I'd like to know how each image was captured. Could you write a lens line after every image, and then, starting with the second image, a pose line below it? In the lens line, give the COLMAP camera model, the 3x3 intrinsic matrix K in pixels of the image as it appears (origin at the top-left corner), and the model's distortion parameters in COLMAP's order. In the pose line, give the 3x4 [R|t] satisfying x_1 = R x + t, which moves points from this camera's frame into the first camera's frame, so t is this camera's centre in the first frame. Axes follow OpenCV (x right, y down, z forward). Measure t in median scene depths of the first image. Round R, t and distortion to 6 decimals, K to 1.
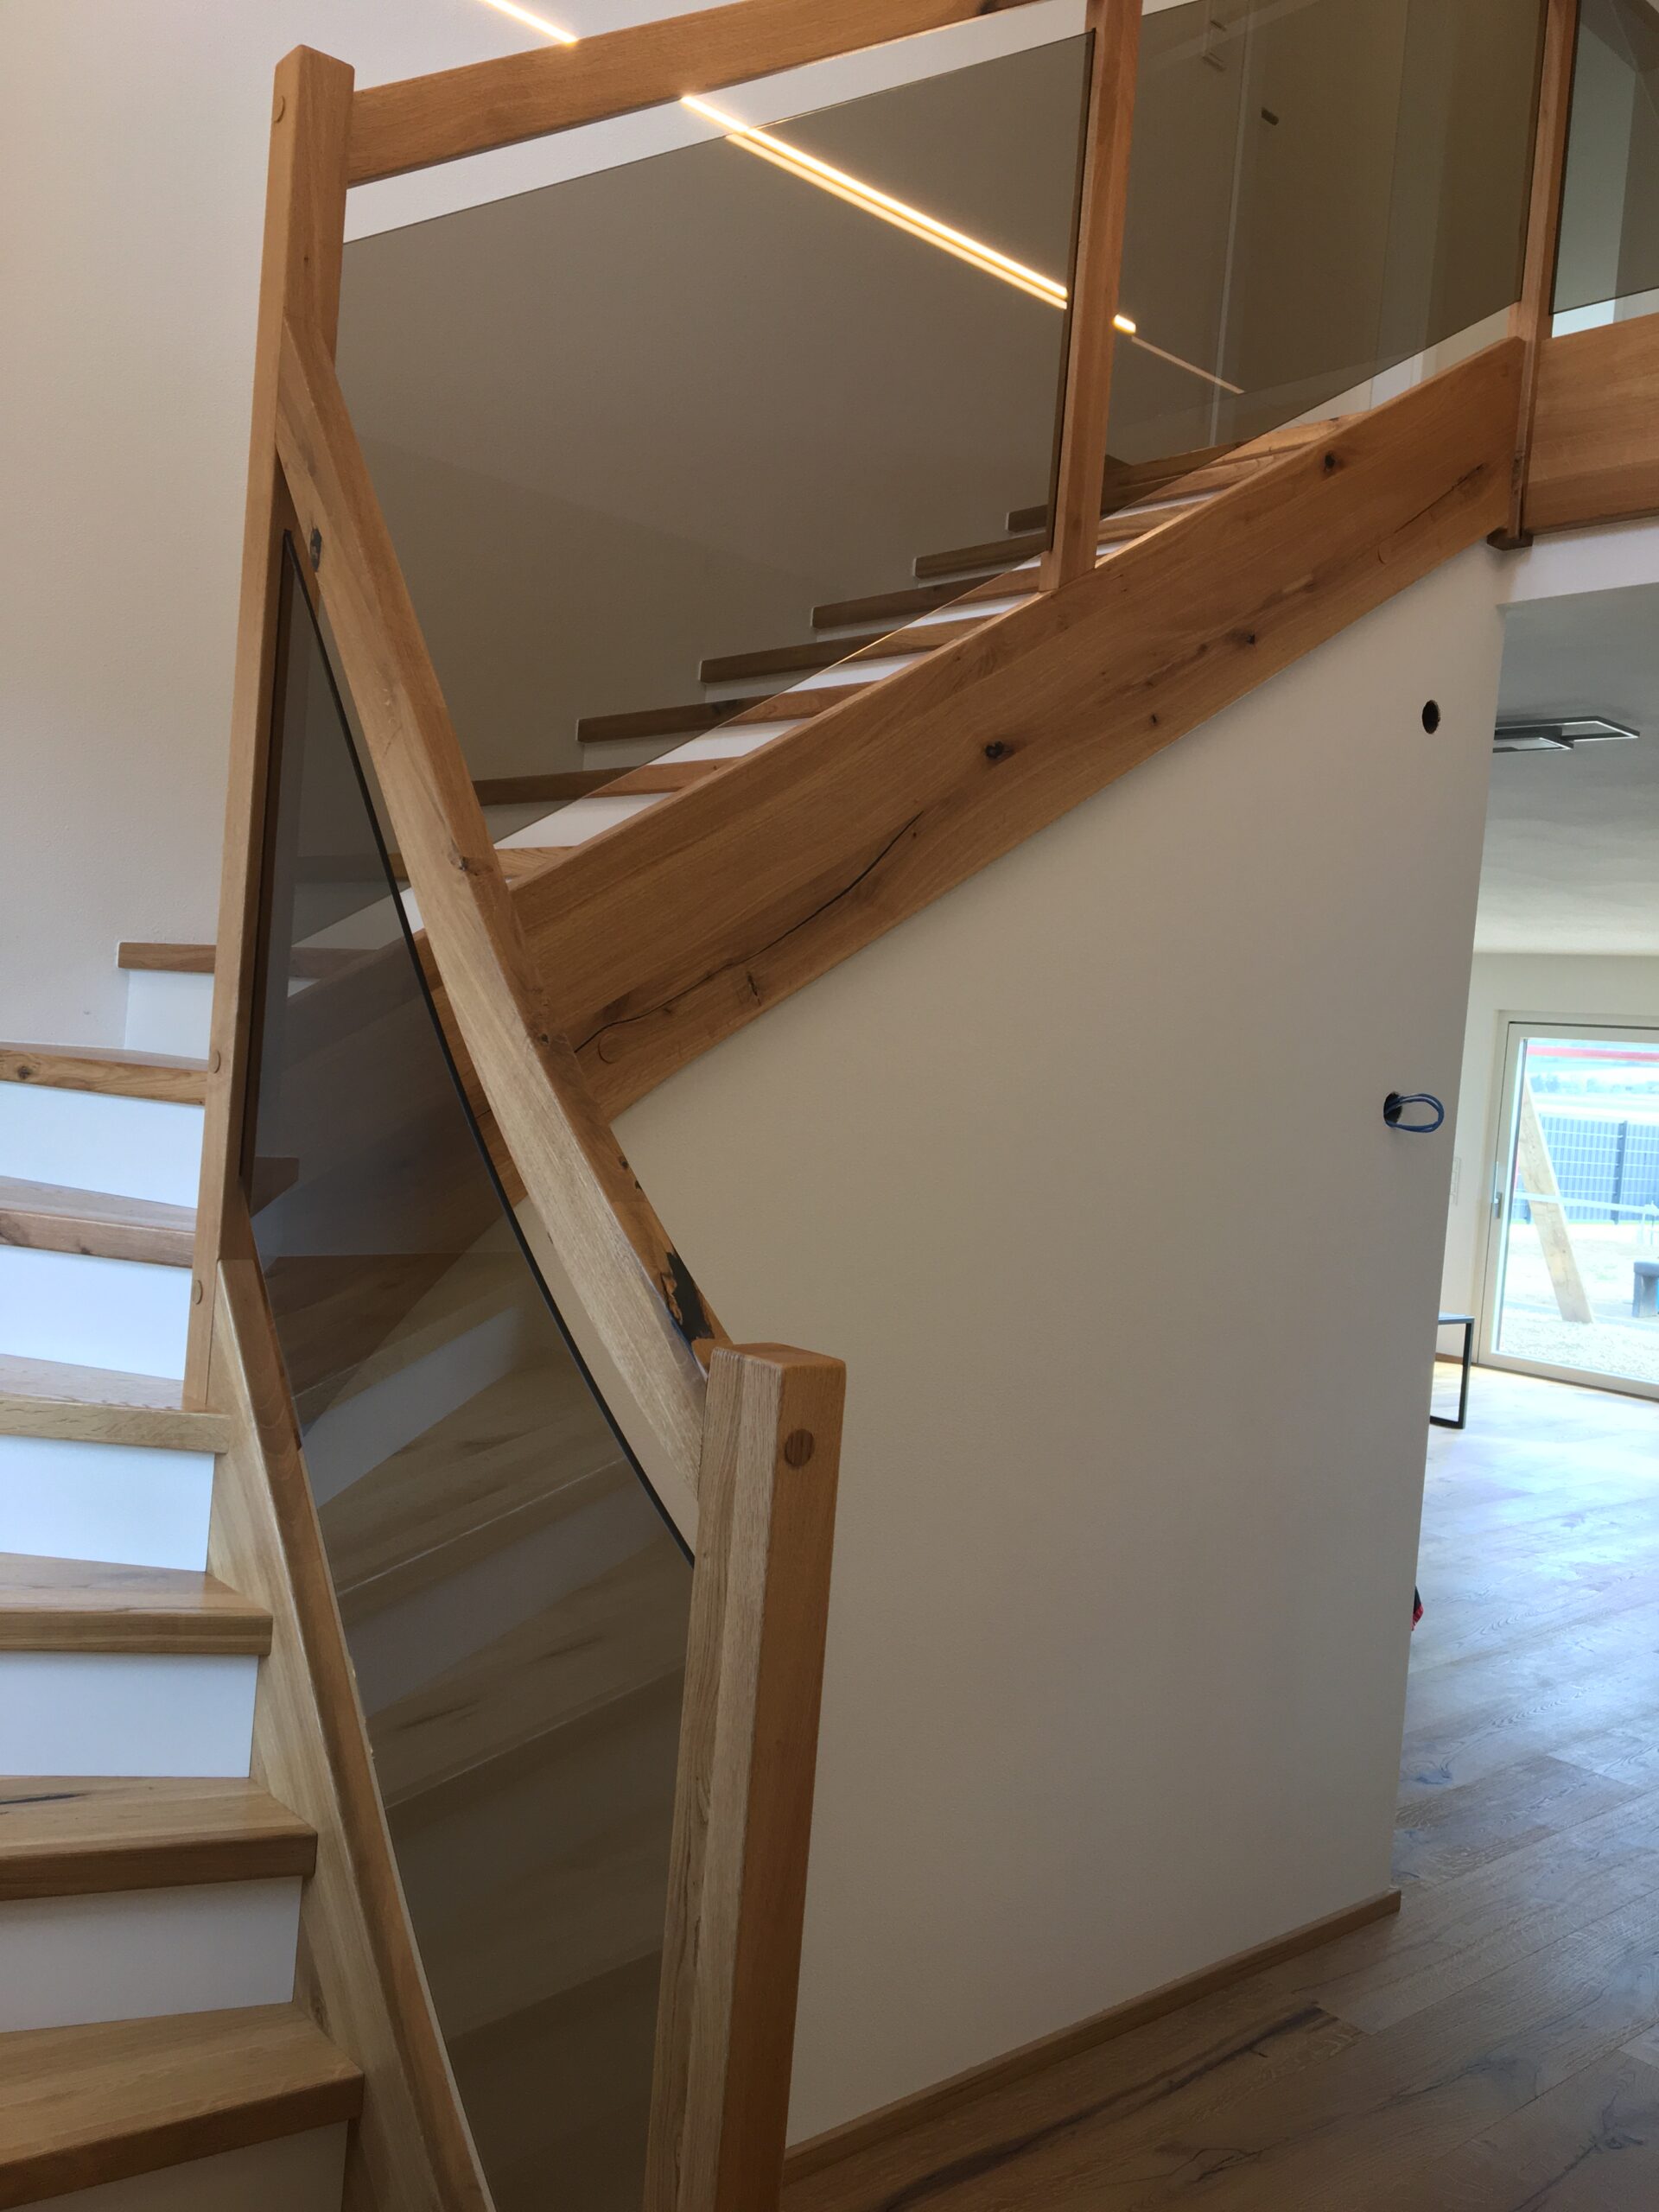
lens RADIAL K [[1833.1, 0, 818.8], [0, 1833.1, 1099.2], [0, 0, 1]] dist [0.087171, -0.136183]
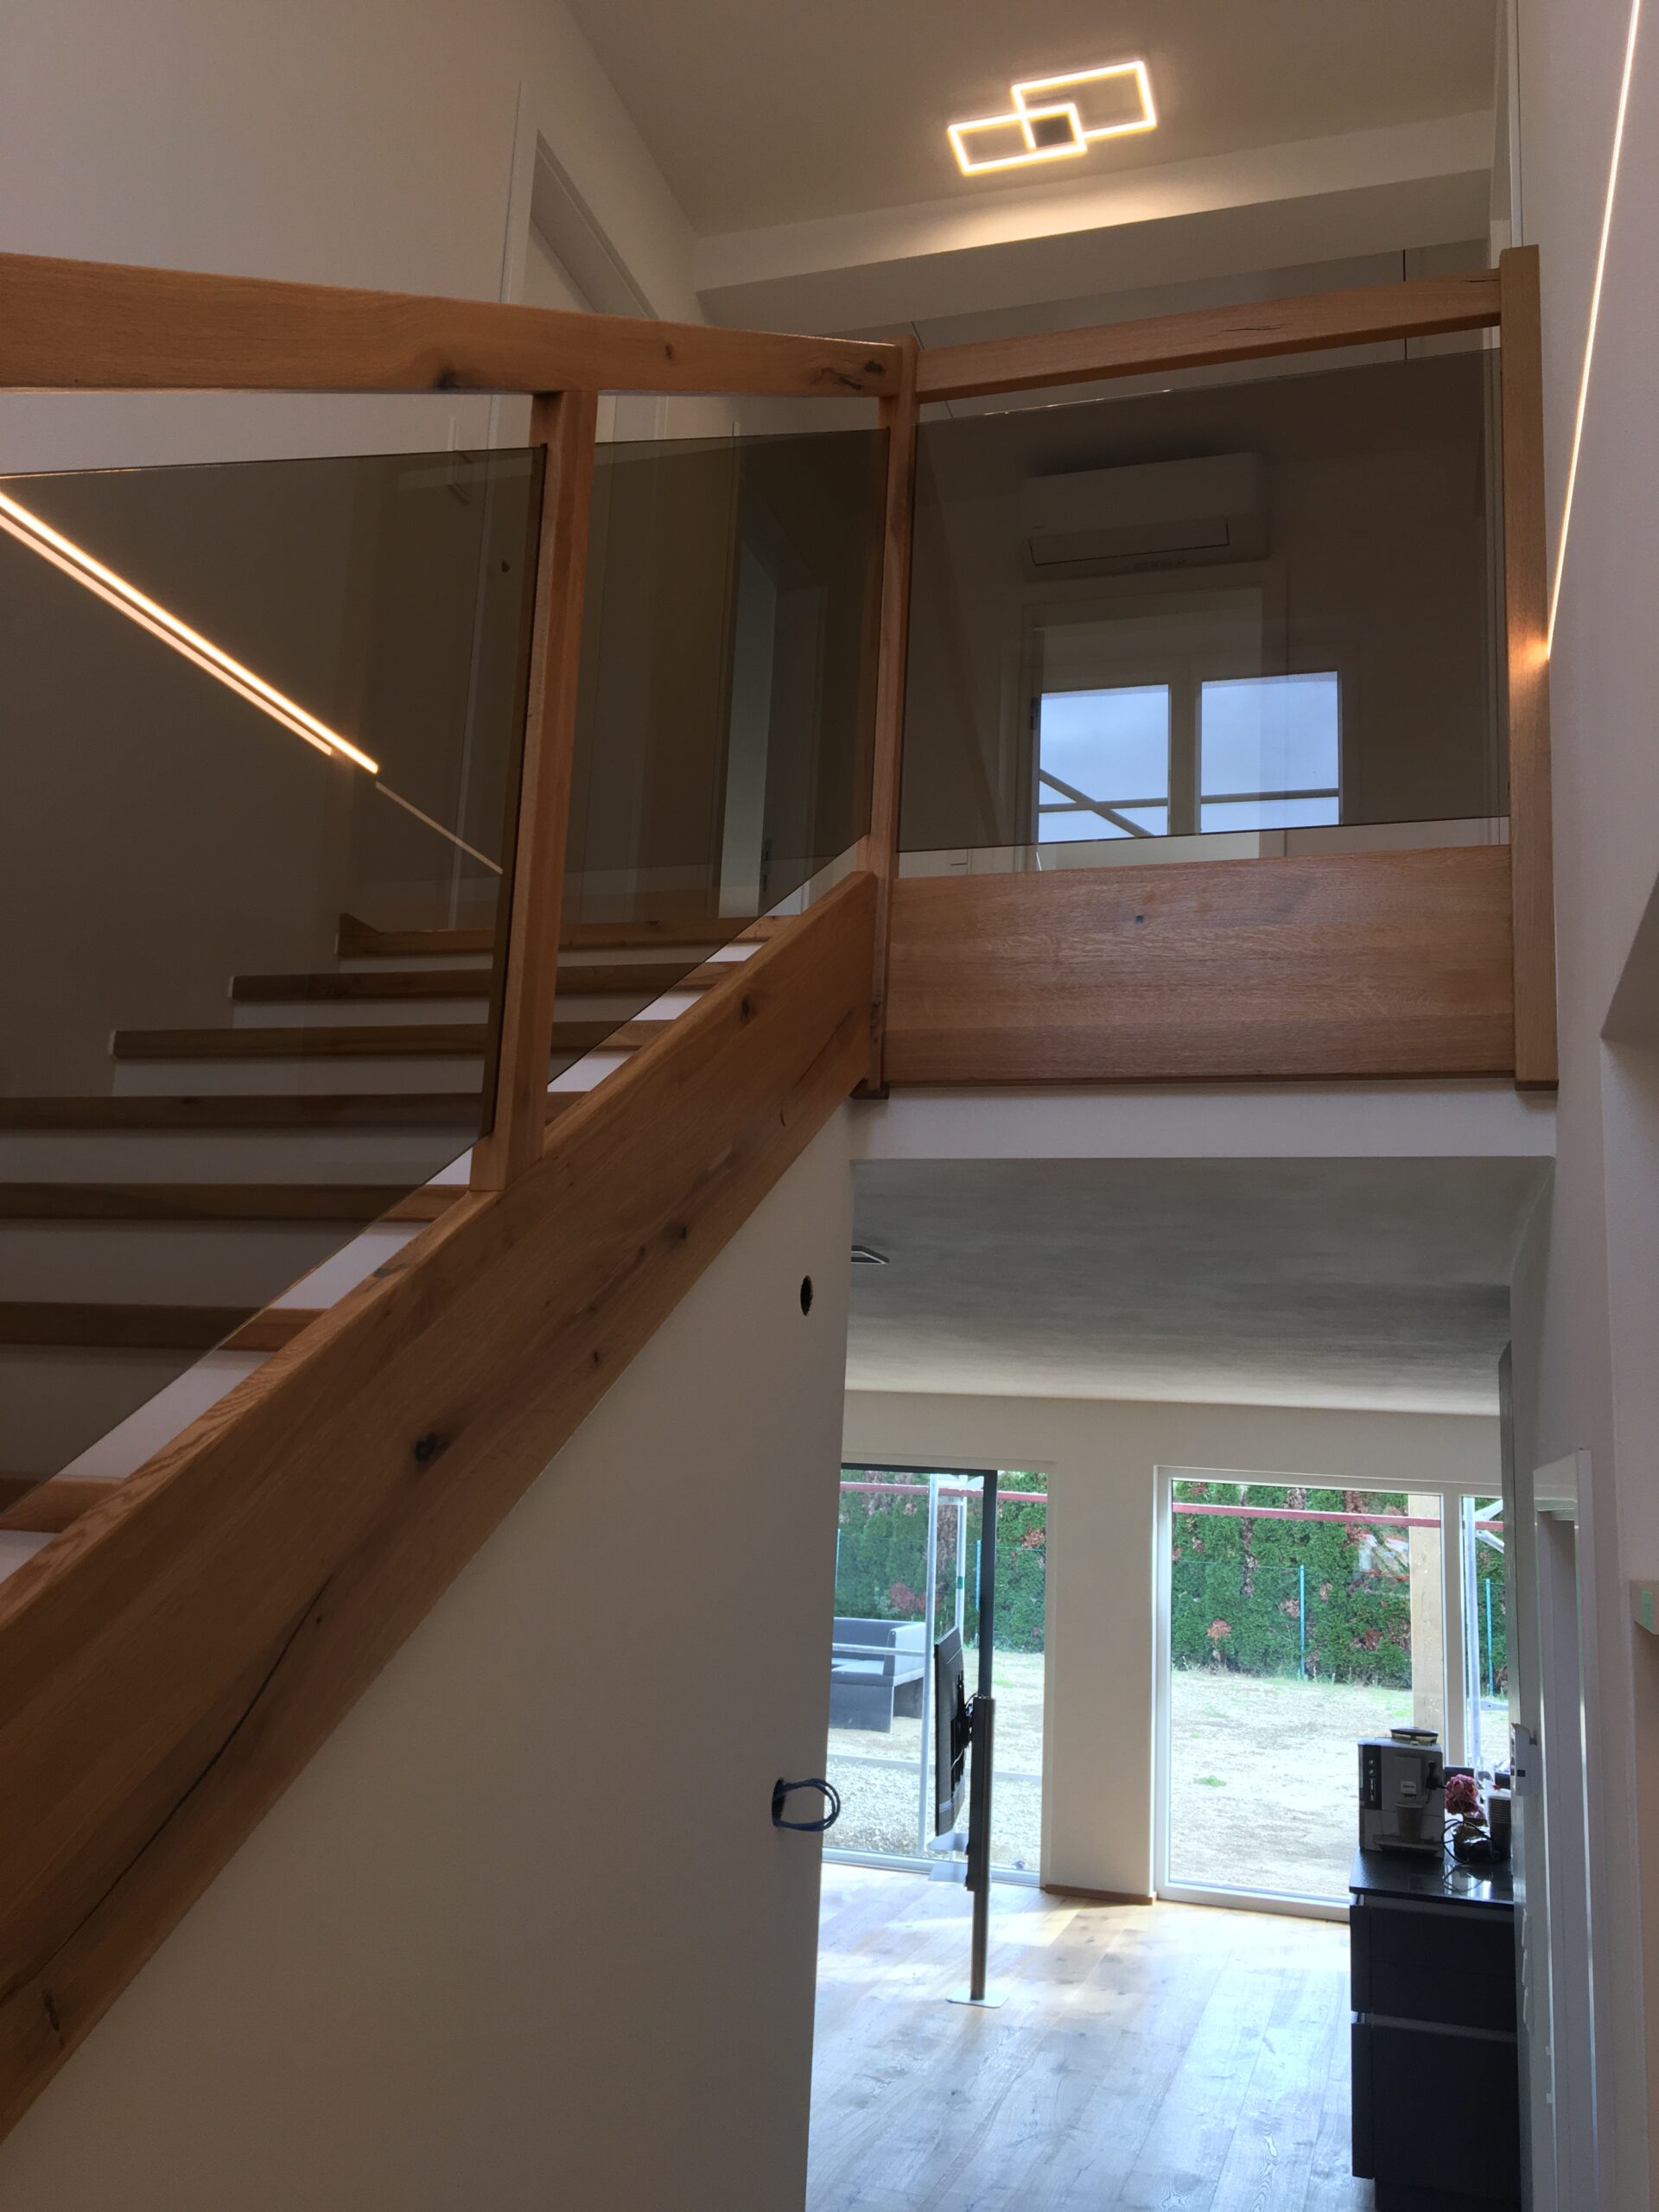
lens RADIAL K [[1833.1, 0, 818.8], [0, 1833.1, 1099.2], [0, 0, 1]] dist [0.087171, -0.136183]
pose [[0.859150, 0.063941, 0.507713, -0.089667], [0.036079, 0.982125, -0.184740, -0.142617], [-0.510450, 0.177037, 0.841486, 0.292874]]
